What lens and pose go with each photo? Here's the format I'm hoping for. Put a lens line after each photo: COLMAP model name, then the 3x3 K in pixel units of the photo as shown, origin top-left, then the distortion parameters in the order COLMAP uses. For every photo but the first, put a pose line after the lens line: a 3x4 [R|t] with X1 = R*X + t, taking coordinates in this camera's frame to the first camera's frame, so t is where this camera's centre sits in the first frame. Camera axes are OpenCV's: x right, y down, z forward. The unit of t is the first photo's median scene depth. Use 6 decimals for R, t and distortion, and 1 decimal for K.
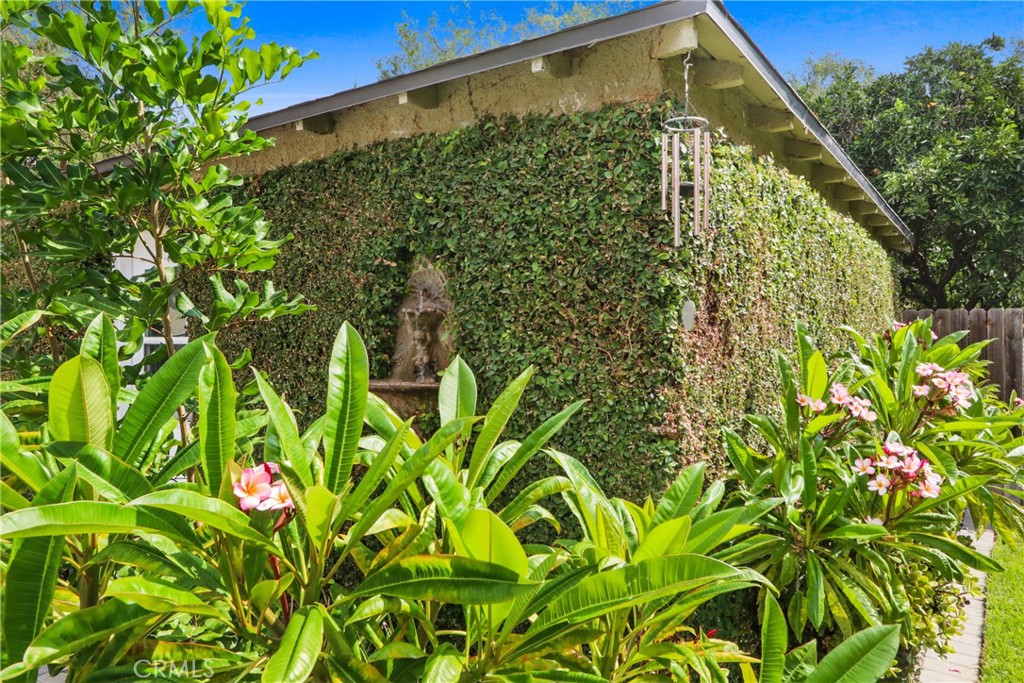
lens RADIAL K [[705.7, 0, 512.0], [0, 705.7, 341.5], [0, 0, 1]] dist [0.000071, 0.000075]
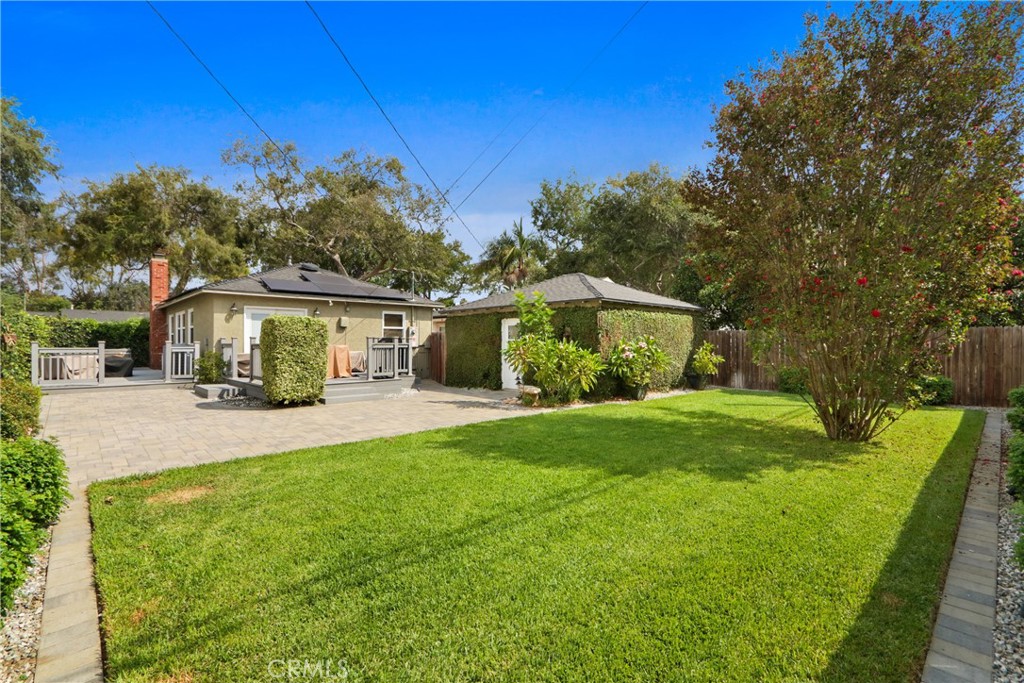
lens RADIAL K [[469.1, 0, 512.0], [0, 469.1, 341.5], [0, 0, 1]] dist [-0.013485, 0.000121]
pose [[0.979242, -0.001692, -0.202690, 0.102958], [0.000363, 0.999978, -0.006591, 0.019070], [0.202697, 0.006381, 0.979221, -1.336466]]
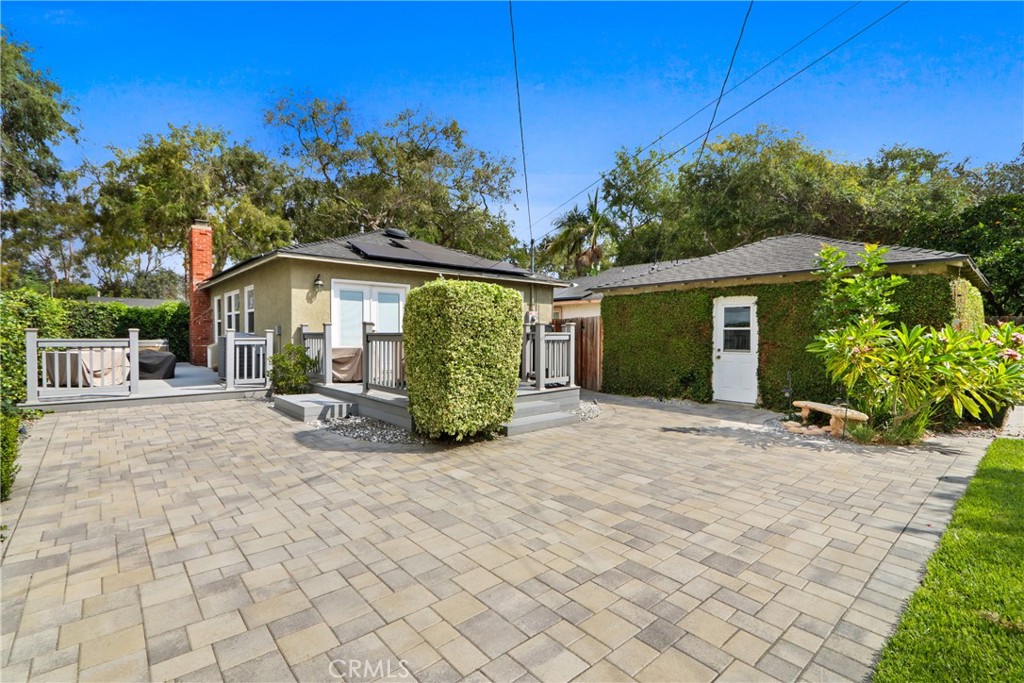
lens RADIAL K [[469.1, 0, 512.0], [0, 469.1, 341.5], [0, 0, 1]] dist [-0.013485, 0.000121]
pose [[0.971517, 0.005220, -0.236913, -0.583904], [-0.002323, 0.999919, 0.012508, 0.020916], [0.236959, -0.011602, 0.971450, -0.833175]]
